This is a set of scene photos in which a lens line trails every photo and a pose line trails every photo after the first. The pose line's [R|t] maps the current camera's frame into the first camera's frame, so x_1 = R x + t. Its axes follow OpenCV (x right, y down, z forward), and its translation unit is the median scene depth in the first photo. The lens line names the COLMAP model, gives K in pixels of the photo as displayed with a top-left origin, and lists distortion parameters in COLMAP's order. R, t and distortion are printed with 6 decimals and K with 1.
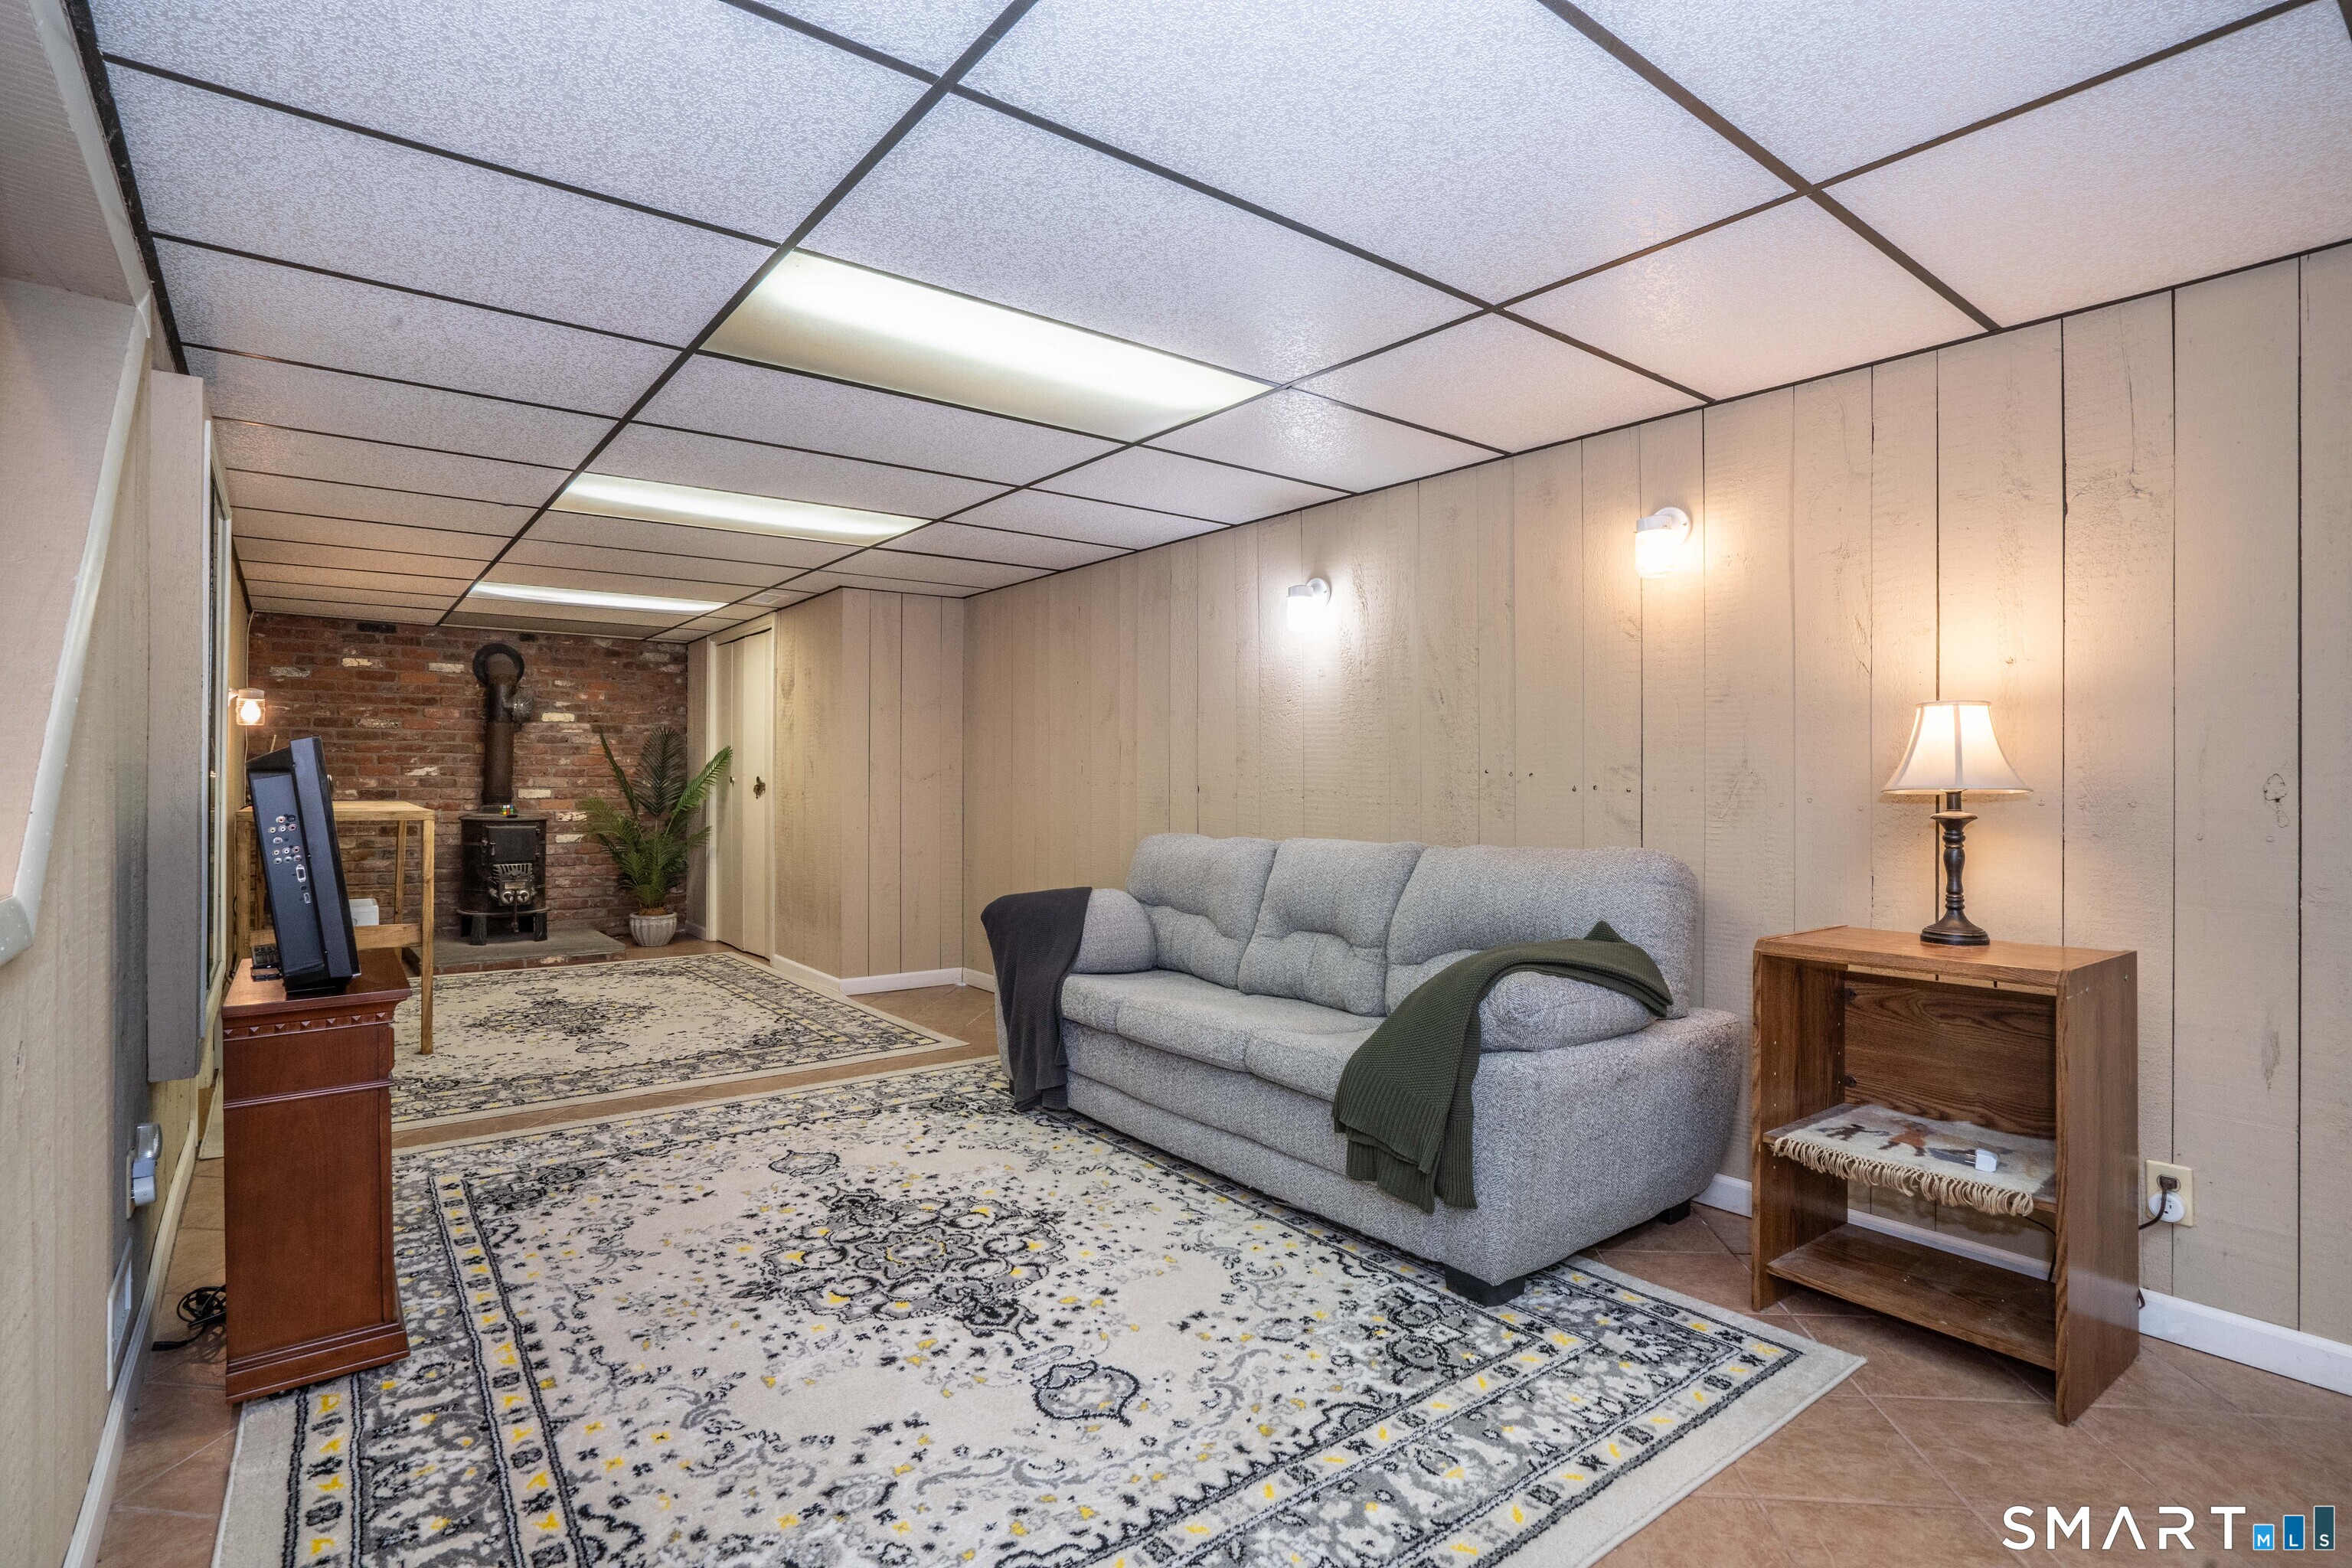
lens RADIAL K [[1140.9, 0, 1183.3], [0, 1140.9, 774.6], [0, 0, 1]] dist [-0.059198, 0.029022]
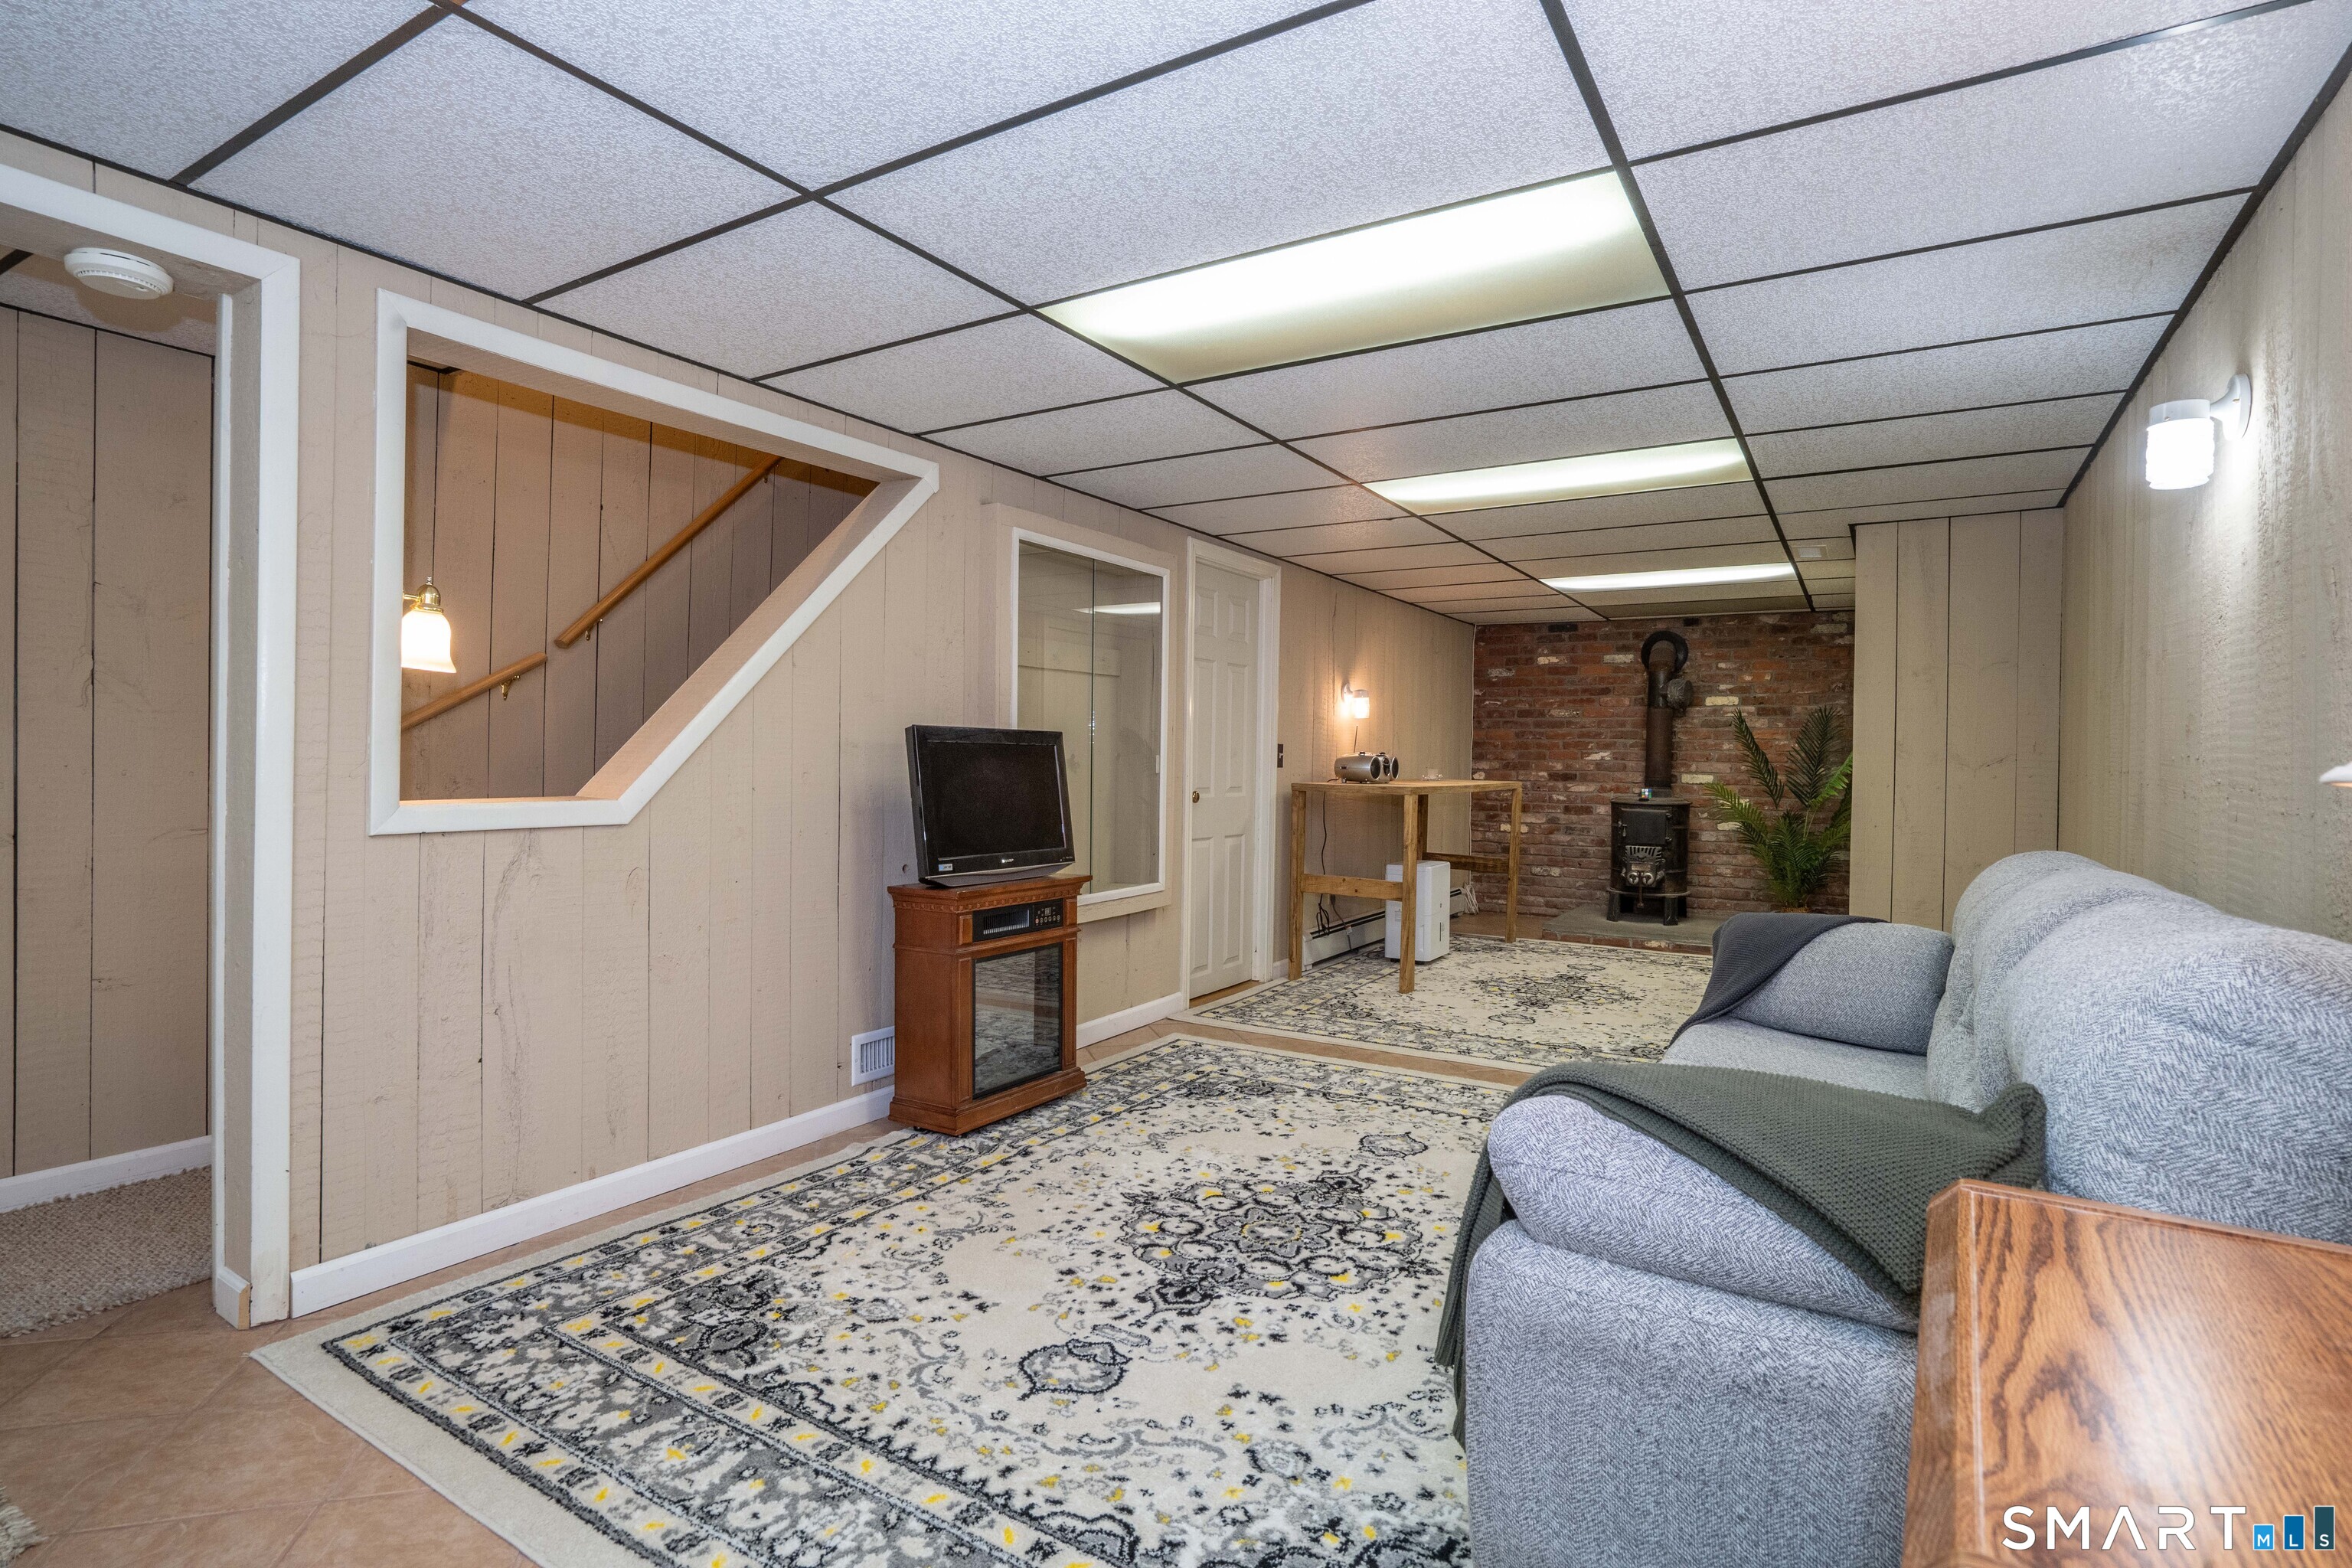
lens RADIAL K [[1203.5, 0, 1159.8], [0, 1203.5, 767.0], [0, 0, 1]] dist [-0.039468, 0.001391]
pose [[0.327248, 0.008533, -0.944900, 0.632522], [-0.007786, 0.999950, 0.006334, 0.008520], [0.944906, 0.005284, 0.327298, 0.496391]]
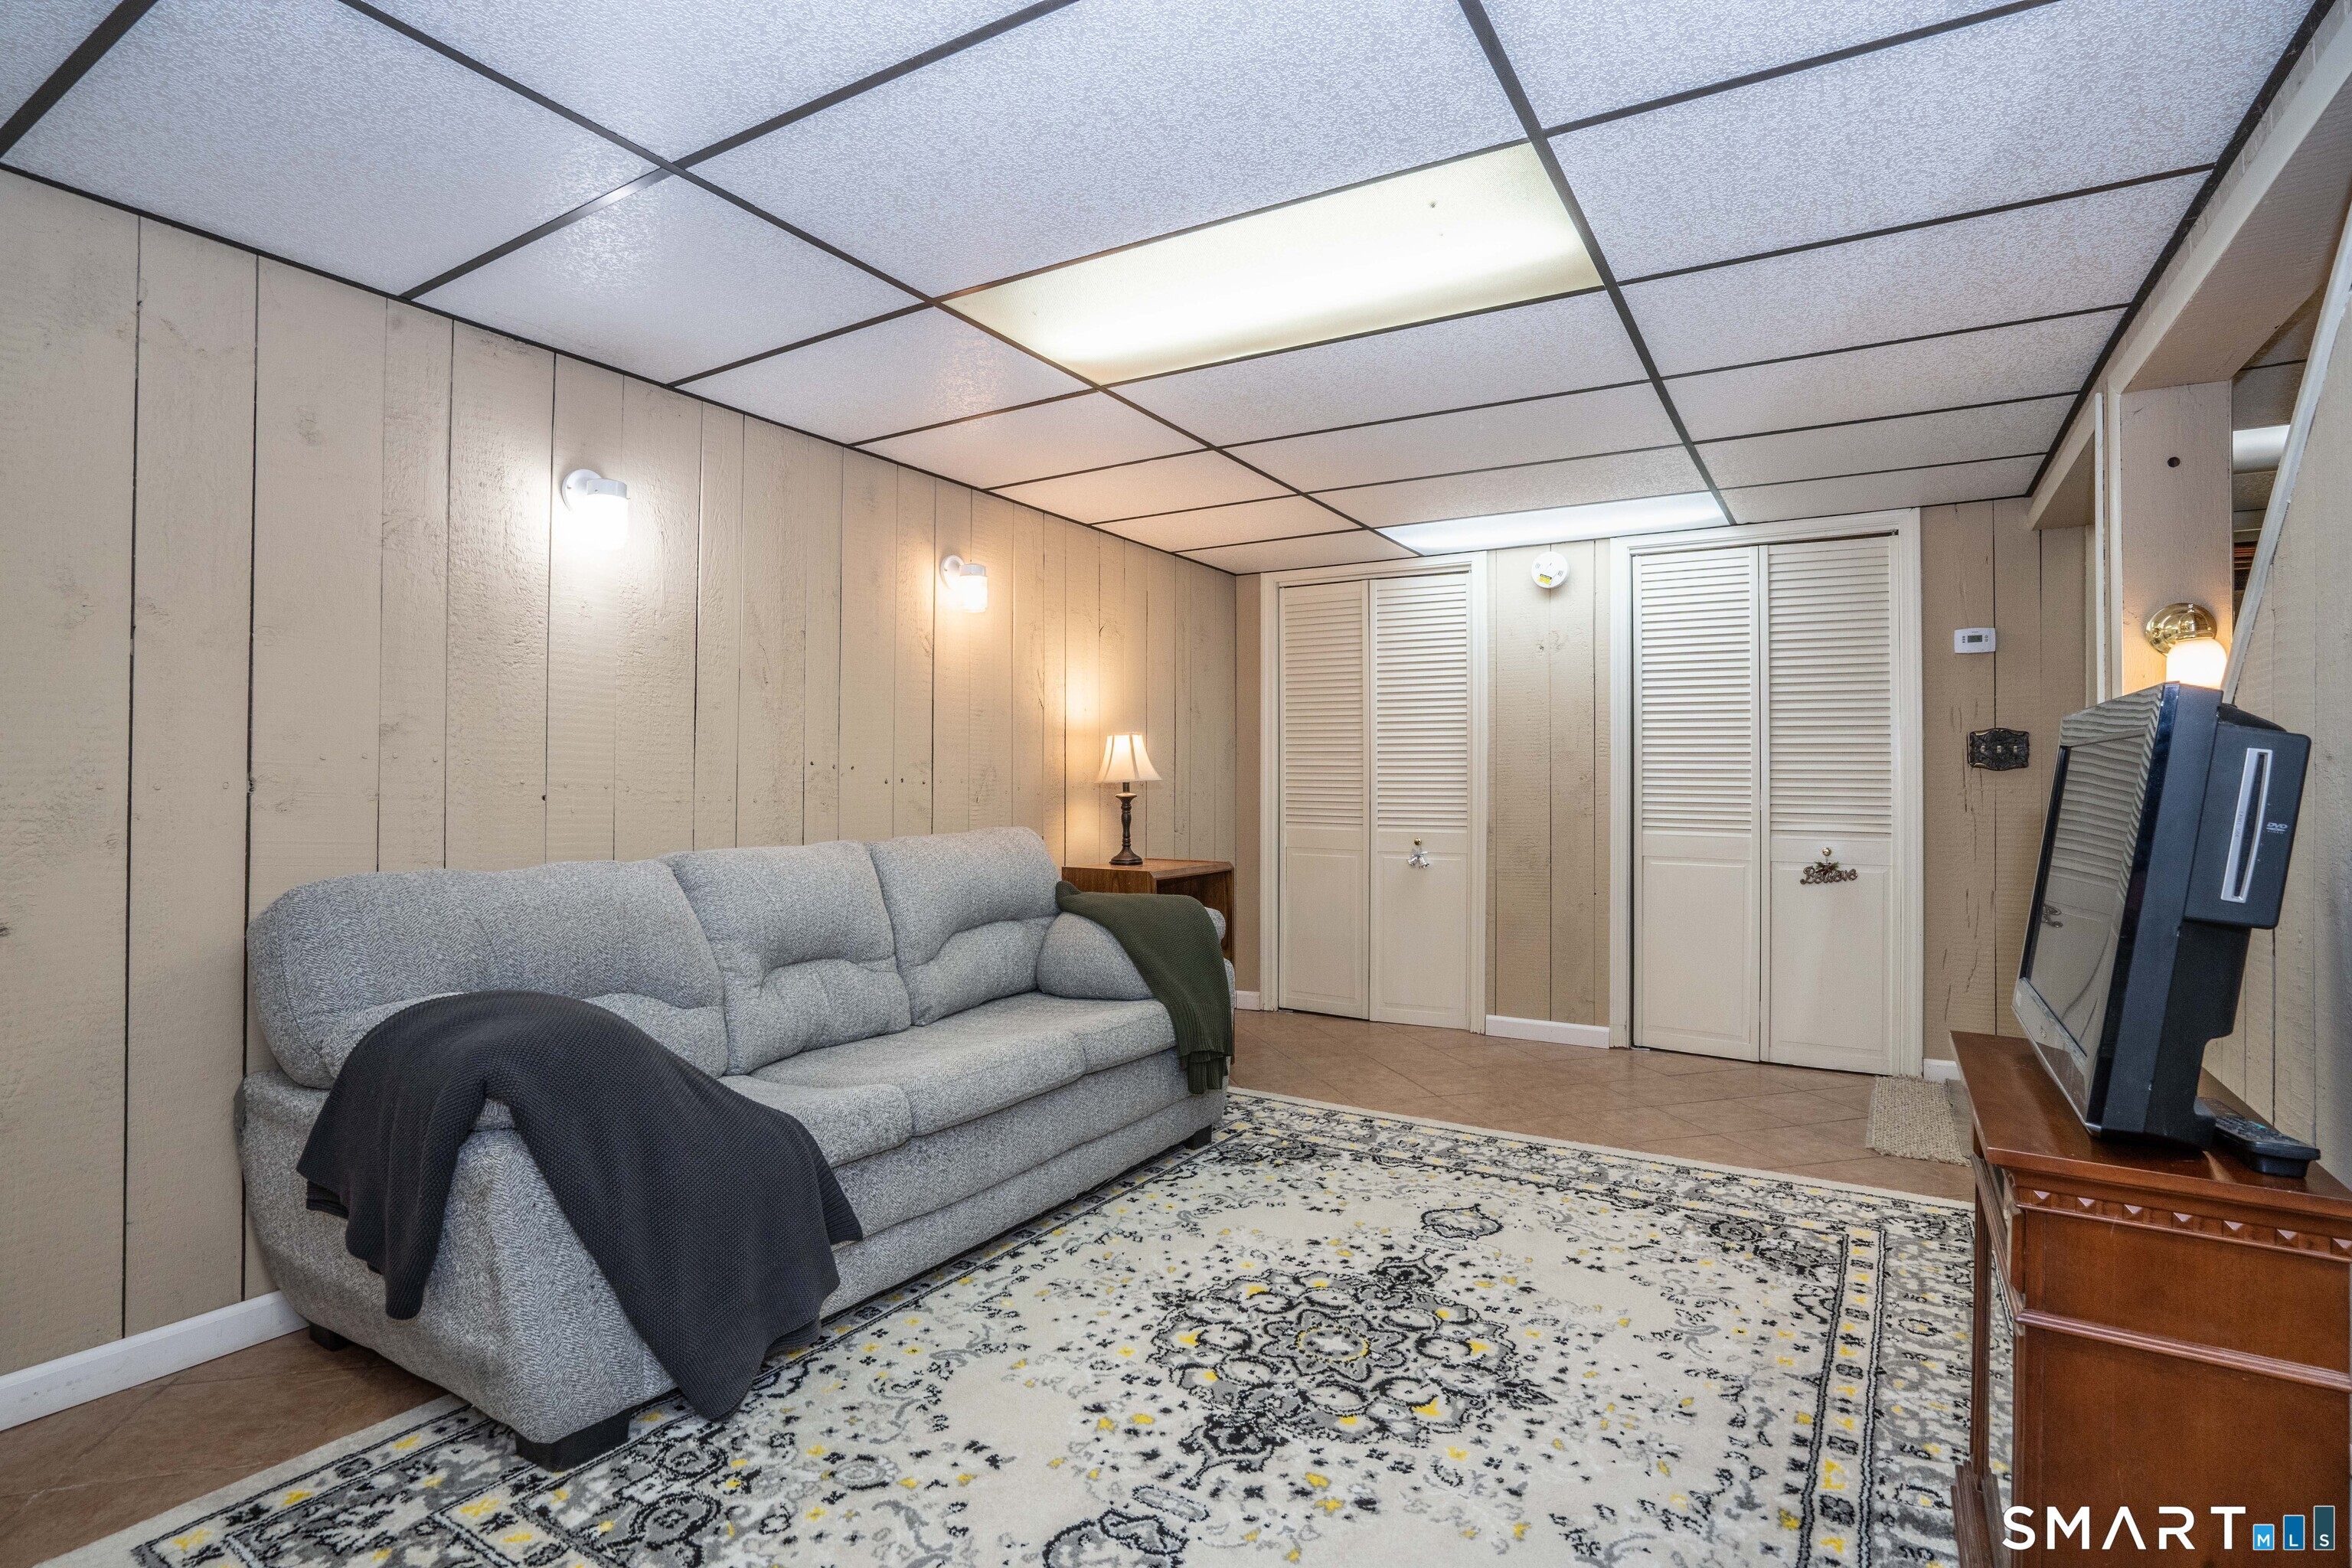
lens RADIAL K [[1140.9, 0, 1183.3], [0, 1140.9, 774.6], [0, 0, 1]] dist [-0.059198, 0.029022]
pose [[-0.351464, 0.005537, 0.936185, -0.853575], [-0.007356, 0.999935, -0.008676, 0.014639], [-0.936172, -0.009936, -0.351401, 1.229241]]
